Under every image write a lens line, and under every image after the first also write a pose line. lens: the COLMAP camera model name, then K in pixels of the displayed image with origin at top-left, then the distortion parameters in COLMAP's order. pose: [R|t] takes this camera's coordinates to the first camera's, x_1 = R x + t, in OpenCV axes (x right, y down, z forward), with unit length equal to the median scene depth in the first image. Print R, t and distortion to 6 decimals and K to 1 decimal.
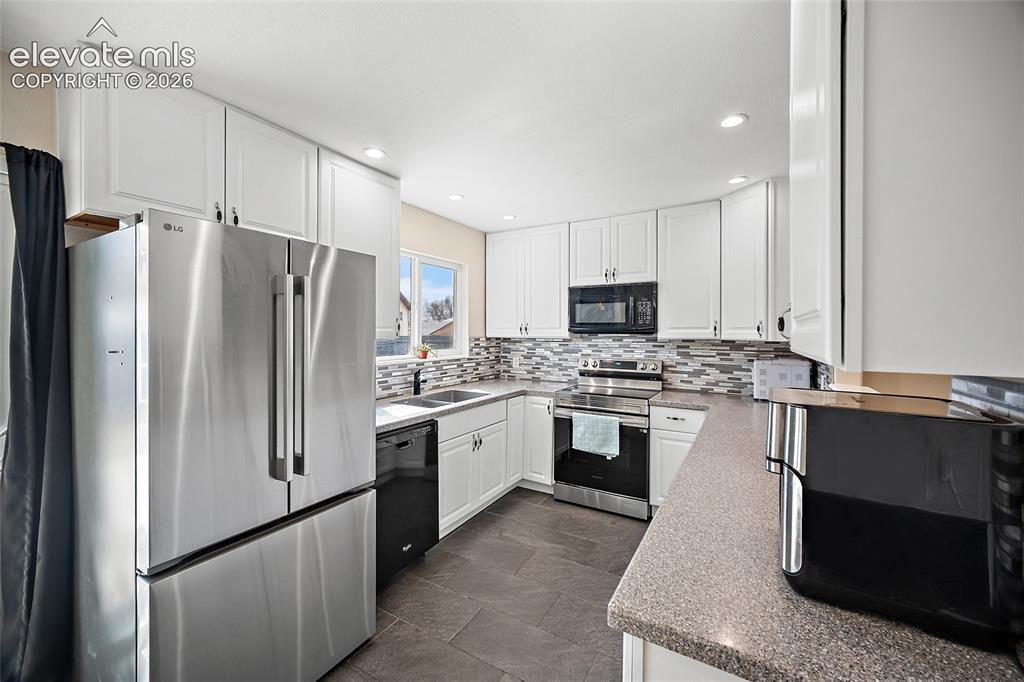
lens RADIAL K [[404.1, 0, 509.3], [0, 404.1, 335.4], [0, 0, 1]] dist [0.002043, -0.000124]
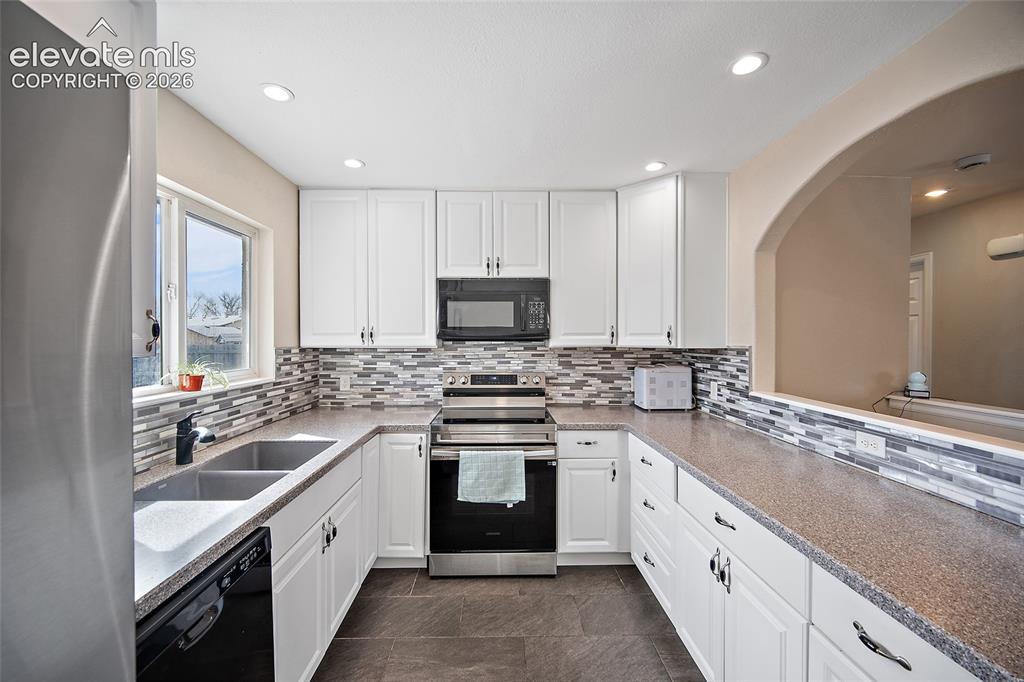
lens RADIAL K [[404.1, 0, 510.5], [0, 404.1, 342.2], [0, 0, 1]] dist [0.002043, -0.000124]
pose [[0.851490, -0.008562, 0.524301, -0.135359], [0.008106, 0.999962, 0.003165, -0.004515], [-0.524309, 0.001555, 0.851527, 0.327353]]
